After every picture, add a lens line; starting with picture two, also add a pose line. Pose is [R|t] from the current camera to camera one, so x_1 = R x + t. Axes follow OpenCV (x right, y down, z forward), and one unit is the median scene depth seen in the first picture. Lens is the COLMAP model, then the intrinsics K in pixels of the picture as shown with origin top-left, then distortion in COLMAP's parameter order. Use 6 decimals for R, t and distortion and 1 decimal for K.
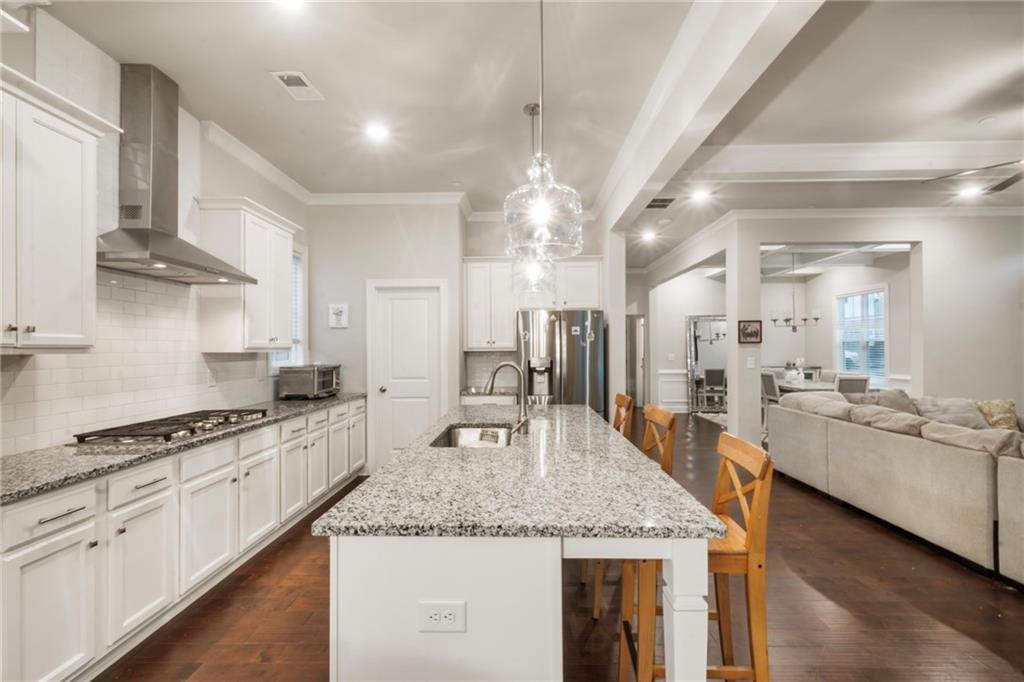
lens RADIAL K [[435.4, 0, 516.0], [0, 435.4, 343.8], [0, 0, 1]] dist [-0.002991, -0.000226]
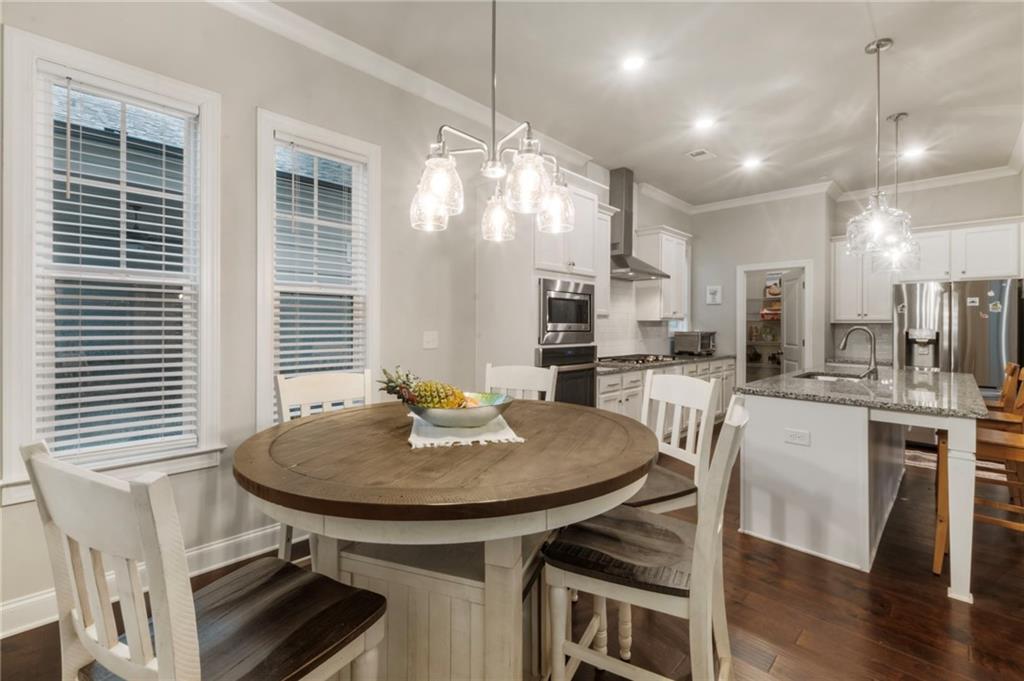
lens RADIAL K [[441.8, 0, 514.5], [0, 441.8, 325.1], [0, 0, 1]] dist [0.008243, -0.000186]
pose [[0.723687, 0.011541, -0.690032, 0.090471], [-0.004453, 0.999917, 0.012054, 0.014398], [0.690114, -0.005651, 0.723678, -0.431029]]
